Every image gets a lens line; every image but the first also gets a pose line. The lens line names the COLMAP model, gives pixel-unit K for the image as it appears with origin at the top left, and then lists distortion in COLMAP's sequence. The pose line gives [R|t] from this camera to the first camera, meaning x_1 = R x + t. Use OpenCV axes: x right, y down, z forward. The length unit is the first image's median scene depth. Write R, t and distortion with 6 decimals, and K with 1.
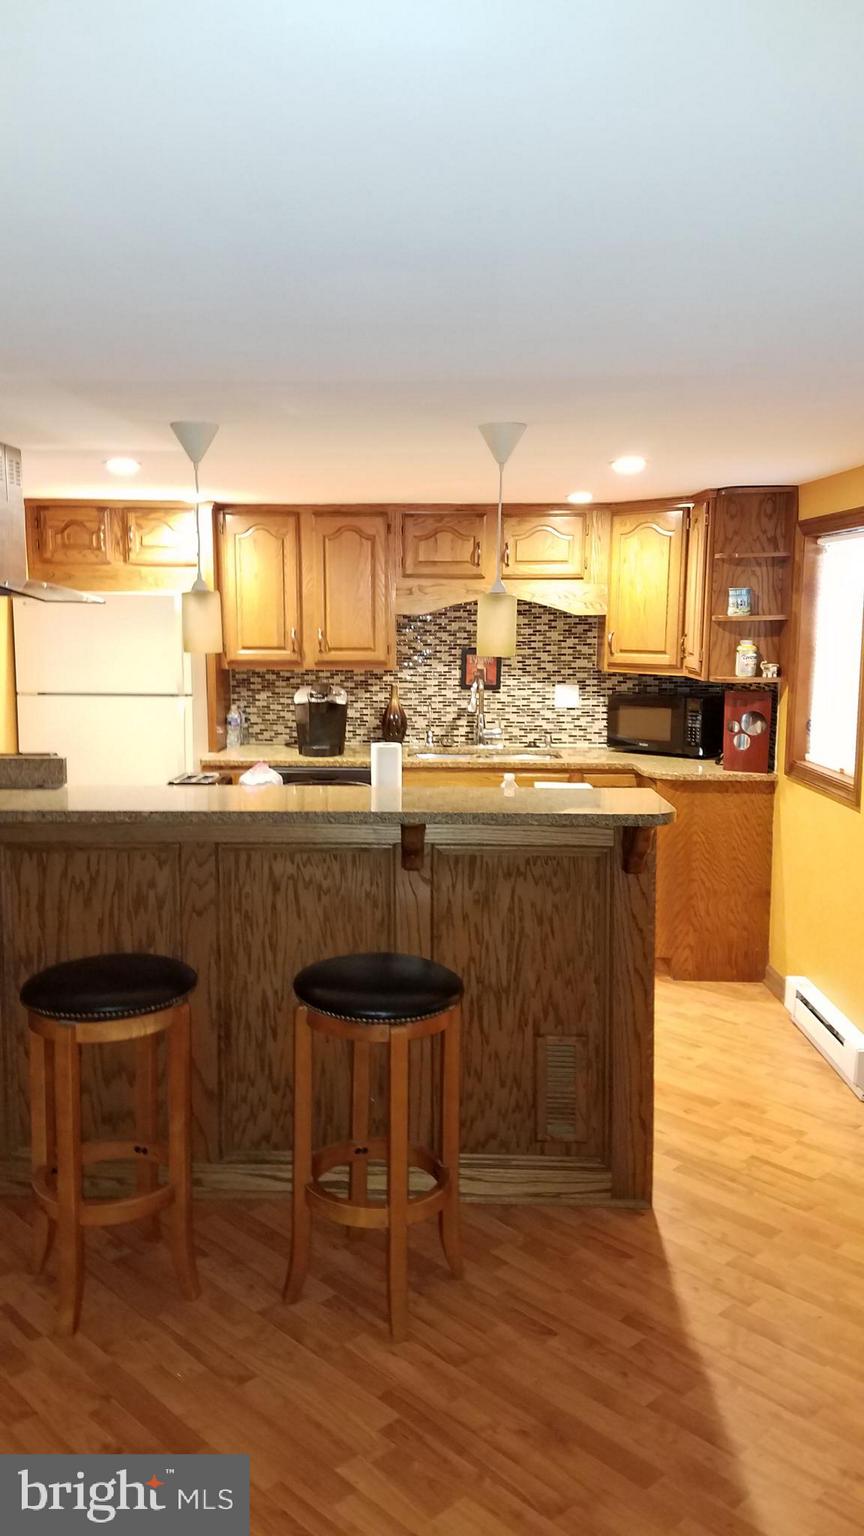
lens RADIAL K [[1156.7, 0, 379.6], [0, 1156.7, 762.1], [0, 0, 1]] dist [0.237126, -0.424717]
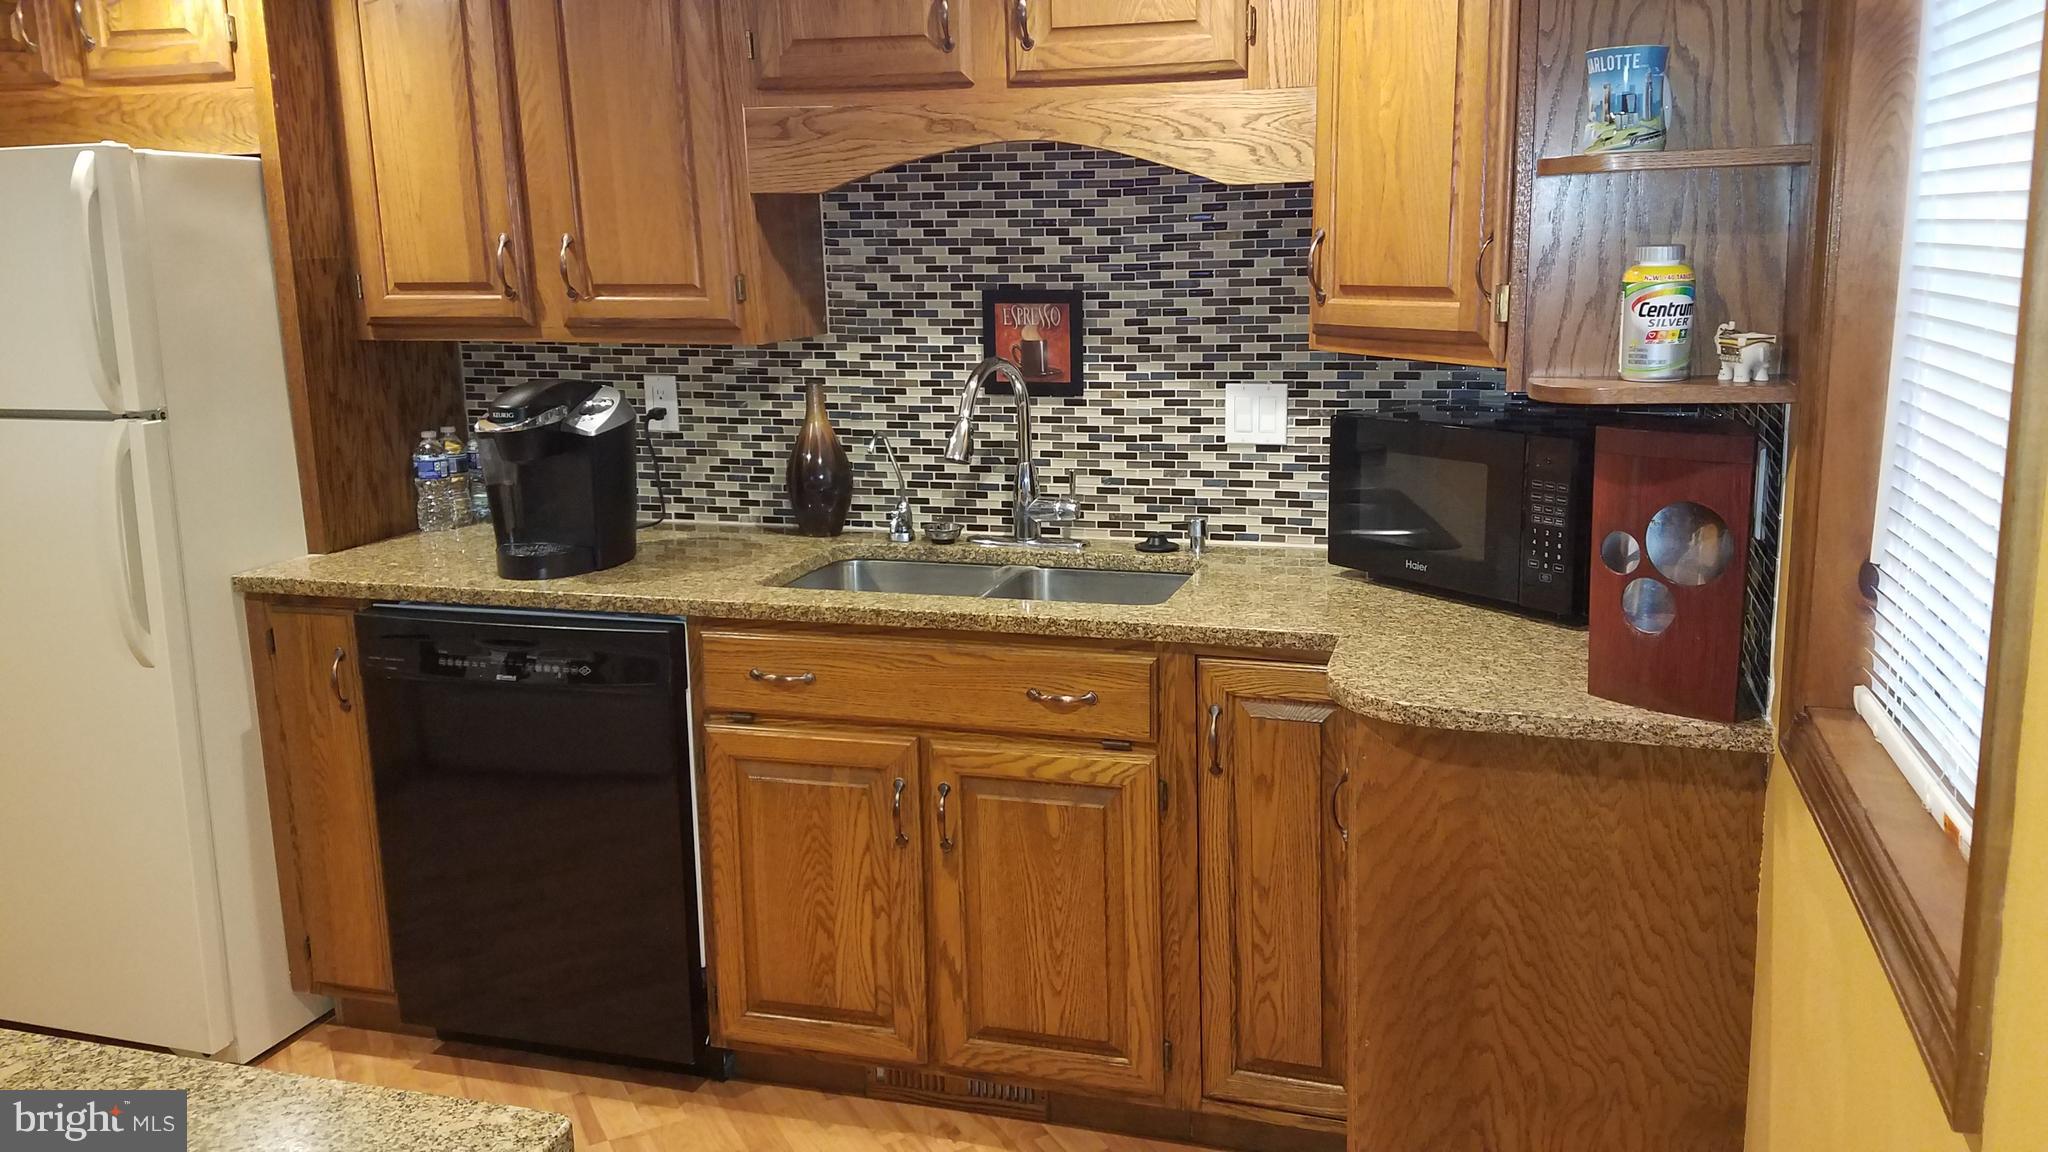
lens RADIAL K [[1542.3, 0, 1067.9], [0, 1542.3, 541.5], [0, 0, 1]] dist [0.237126, -0.424717]
pose [[0.971182, 0.026776, -0.236831, 0.248773], [-0.011977, 0.997897, 0.063707, -0.052776], [0.238039, -0.059035, 0.969460, 0.567058]]
